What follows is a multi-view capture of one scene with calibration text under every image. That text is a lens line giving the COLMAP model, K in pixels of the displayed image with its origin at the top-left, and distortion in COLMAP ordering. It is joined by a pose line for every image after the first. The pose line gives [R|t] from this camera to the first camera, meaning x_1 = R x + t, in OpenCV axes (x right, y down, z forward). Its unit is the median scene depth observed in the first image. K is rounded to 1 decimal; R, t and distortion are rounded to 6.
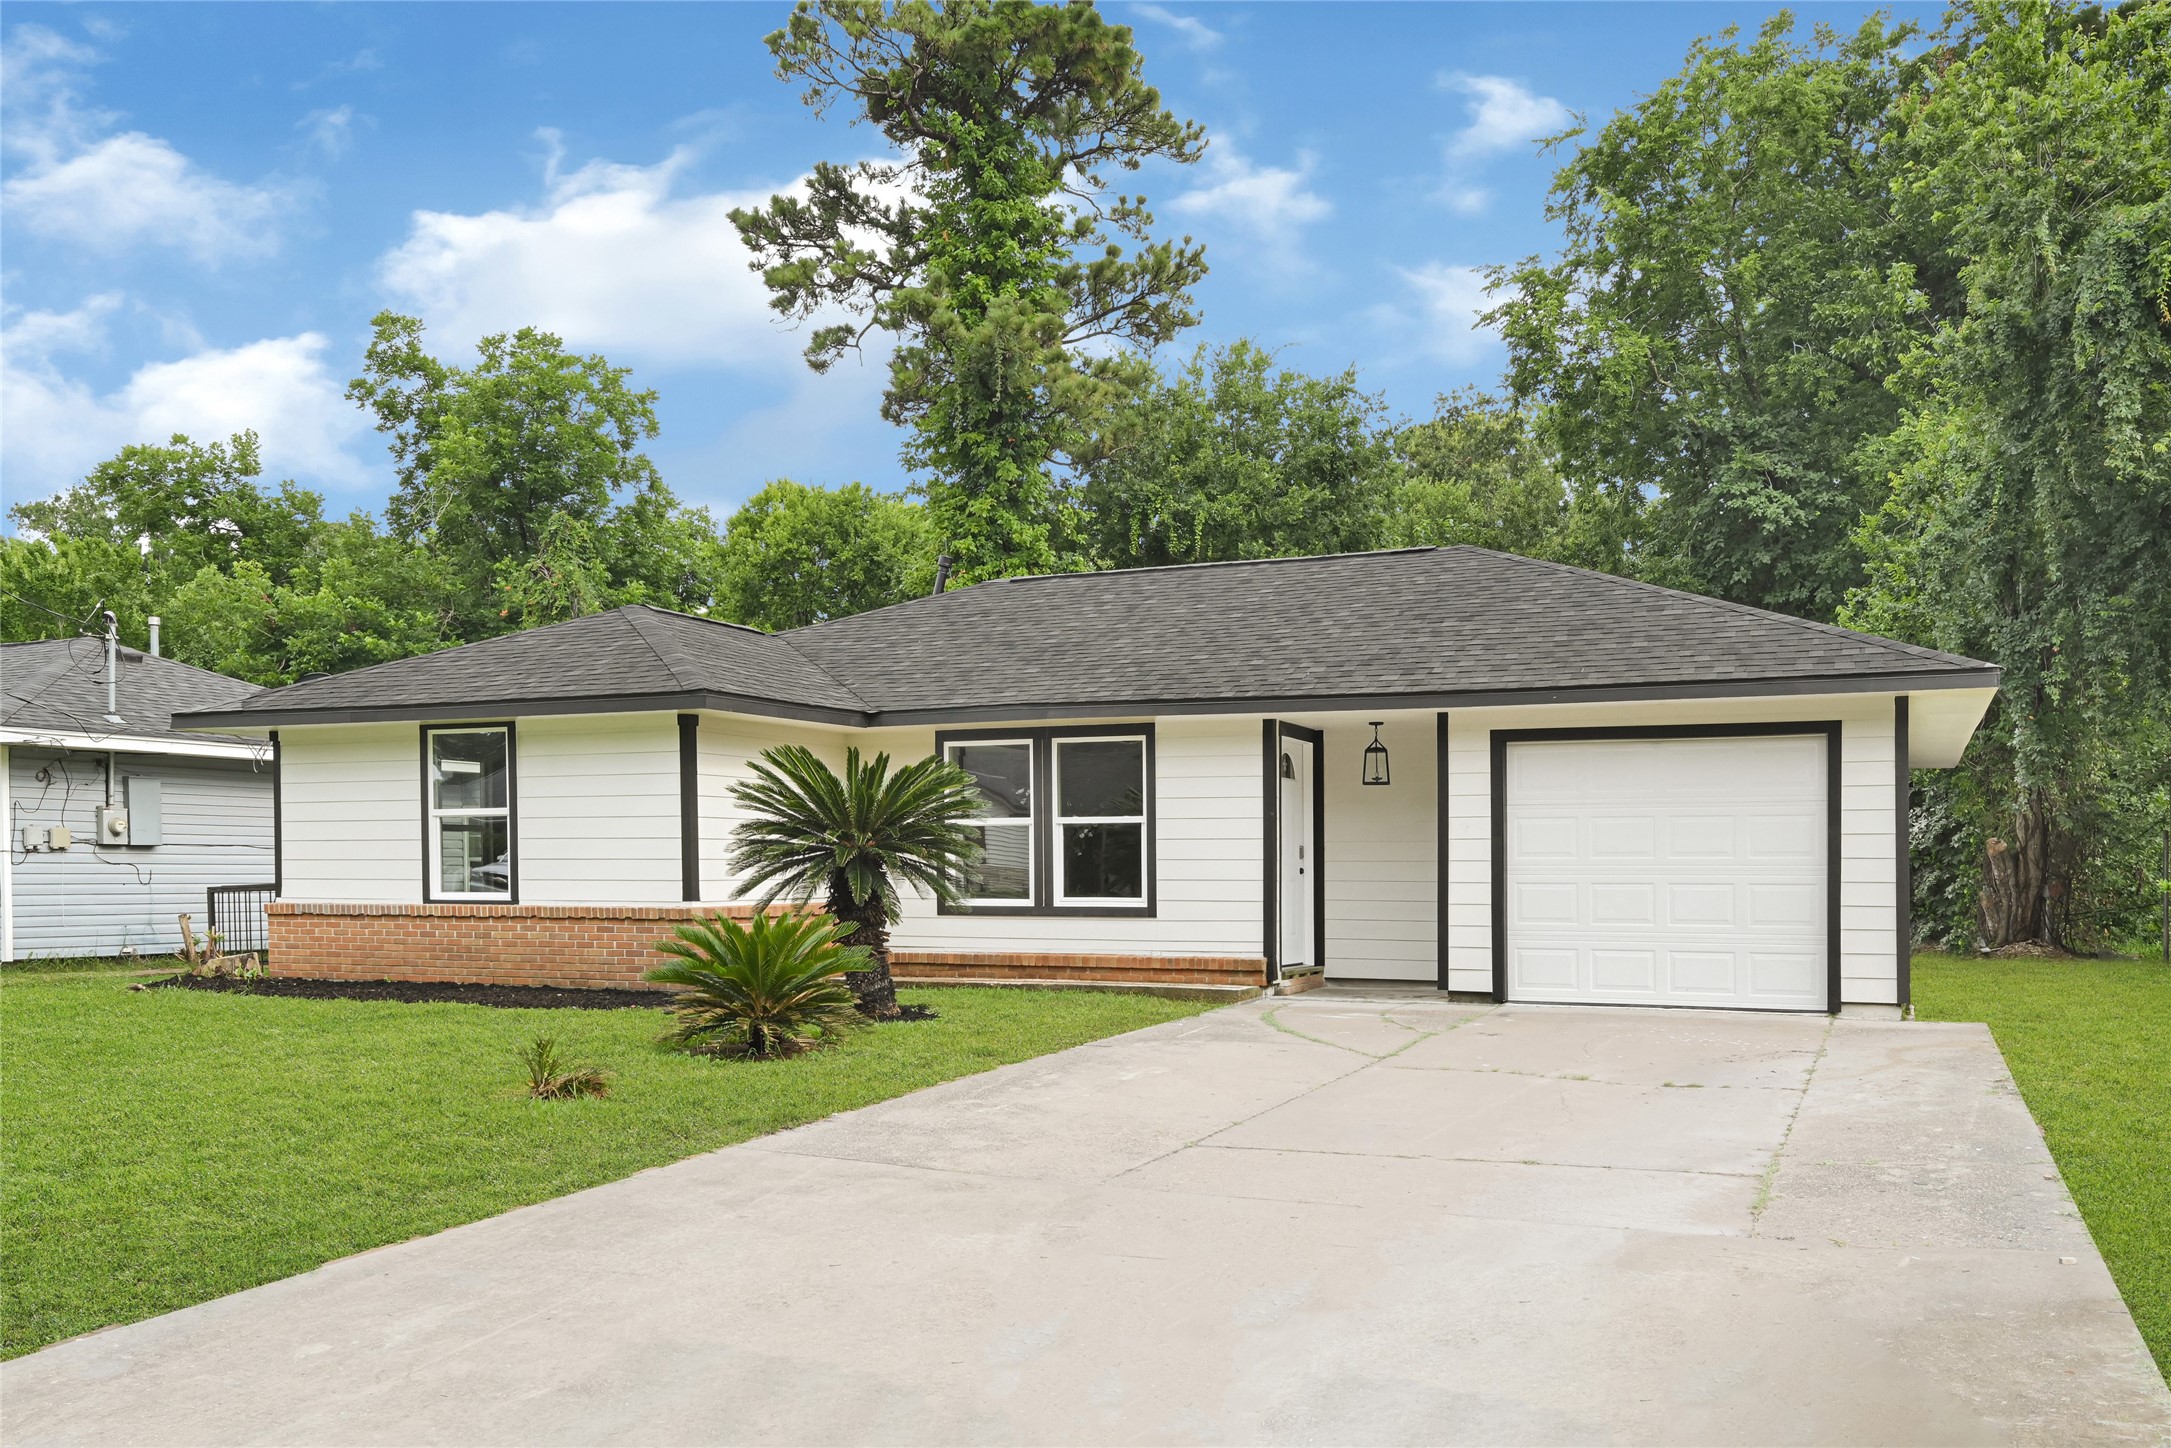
lens RADIAL K [[1588.6, 0, 1085.5], [0, 1588.6, 724.0], [0, 0, 1]] dist [0.003950, 0.001025]
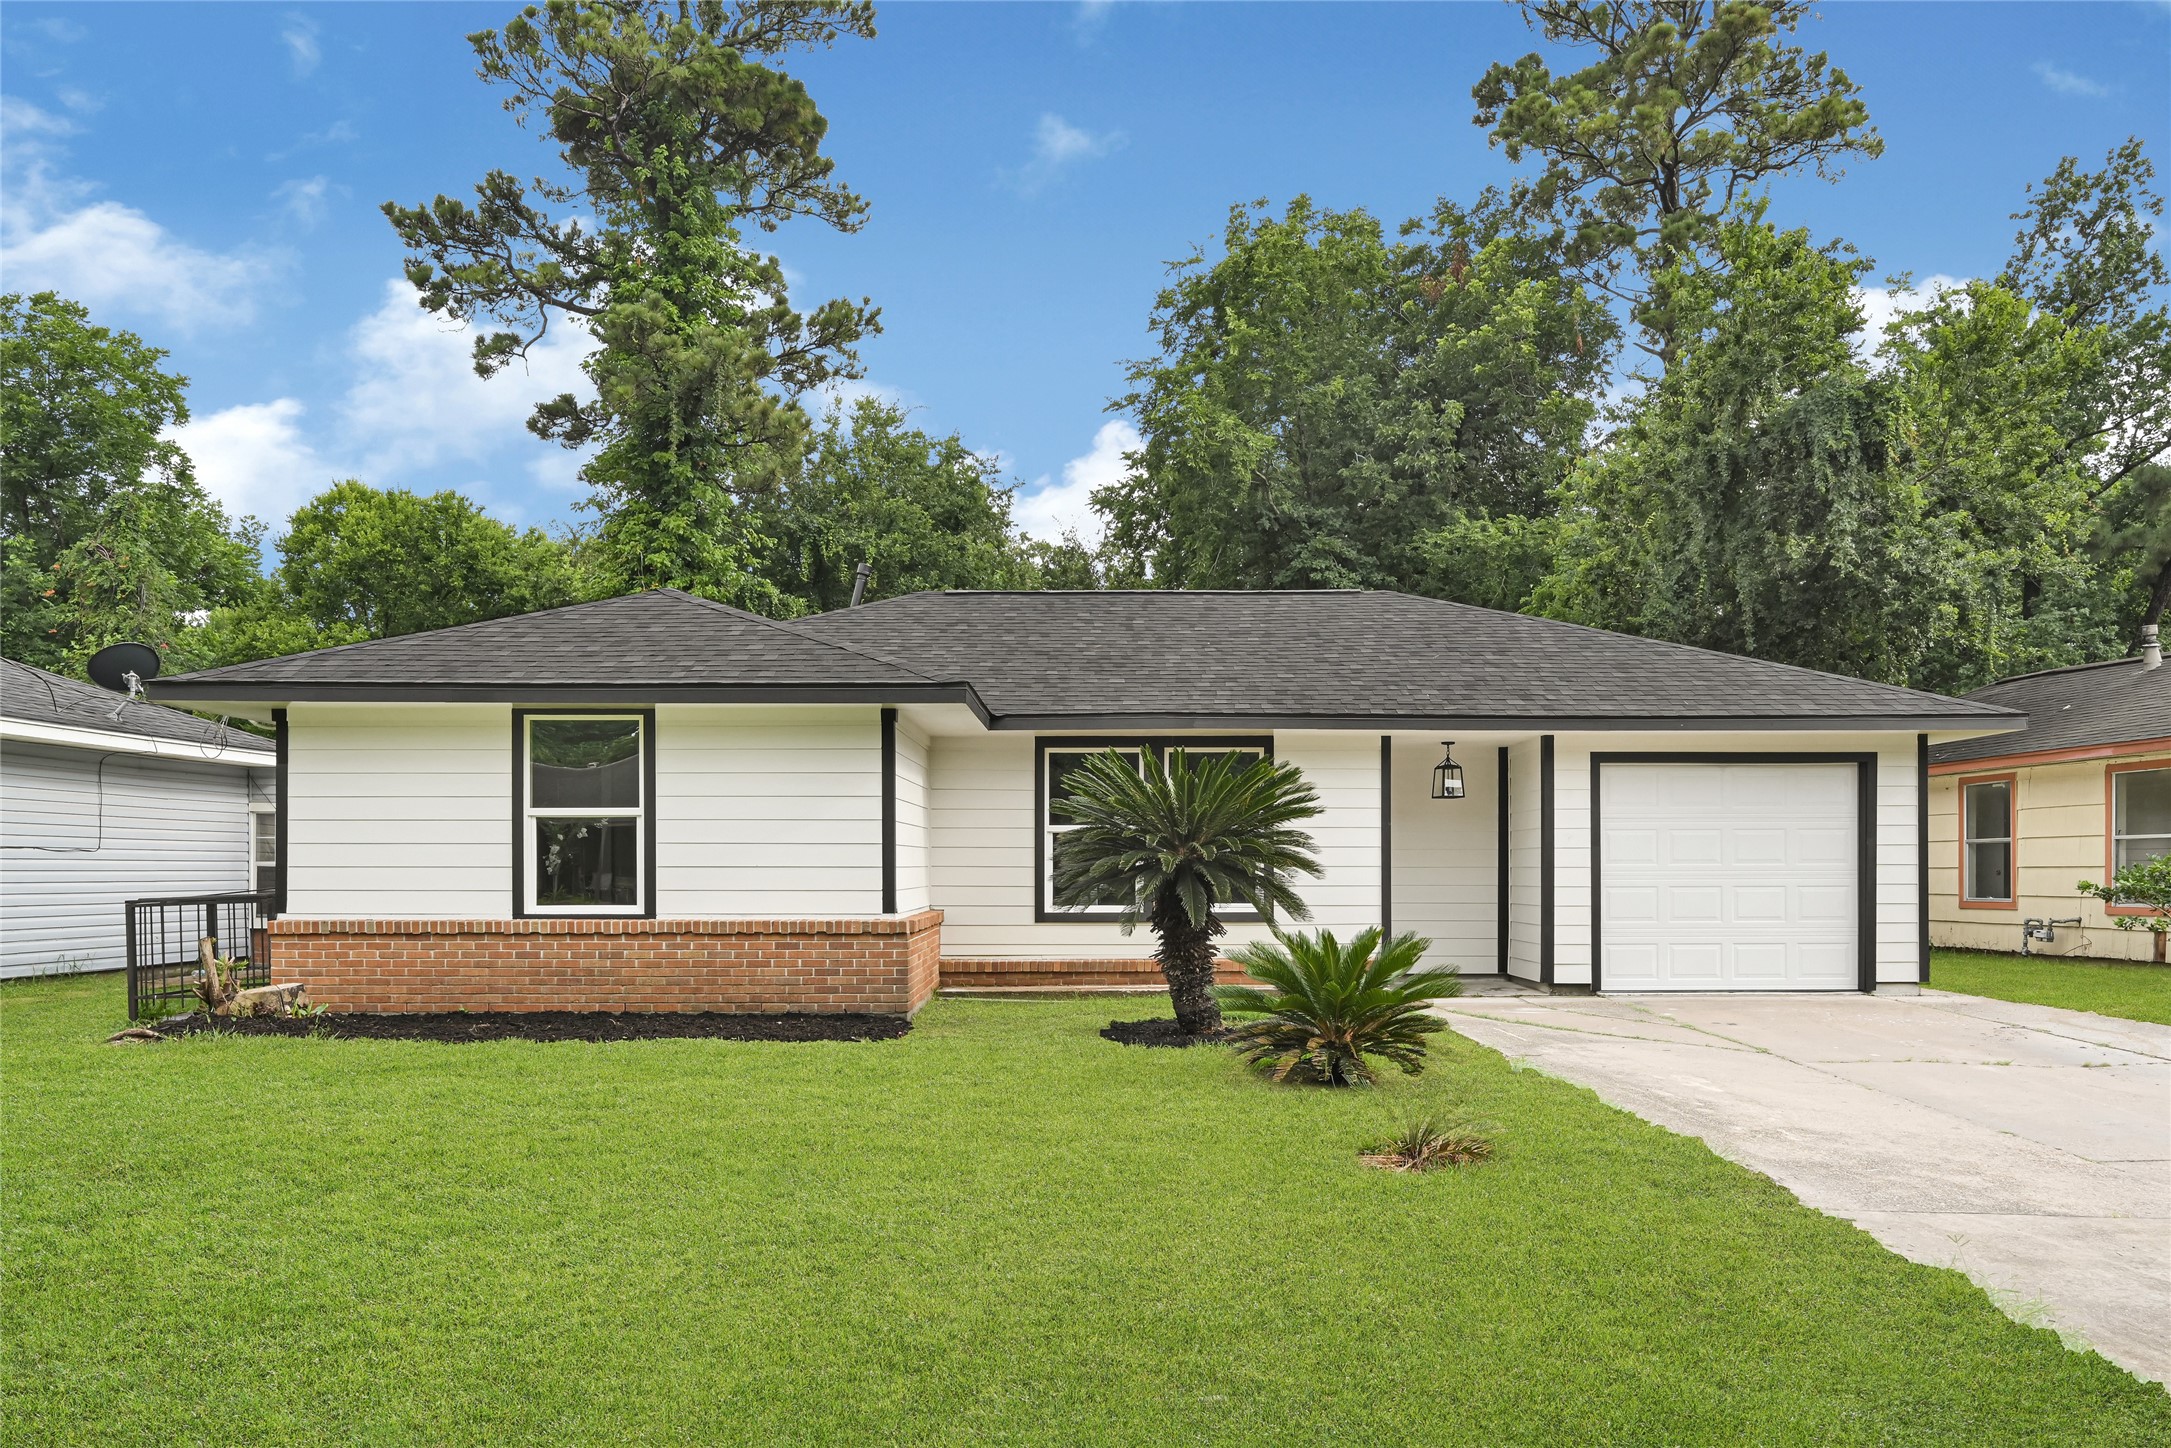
lens RADIAL K [[1358.8, 0, 1085.5], [0, 1358.8, 724.0], [0, 0, 1]] dist [-0.008702, 0.006328]
pose [[0.929364, 0.037113, 0.367294, -0.381106], [-0.031604, 0.999280, -0.021005, 0.013616], [-0.367809, 0.007913, 0.929868, 0.201571]]
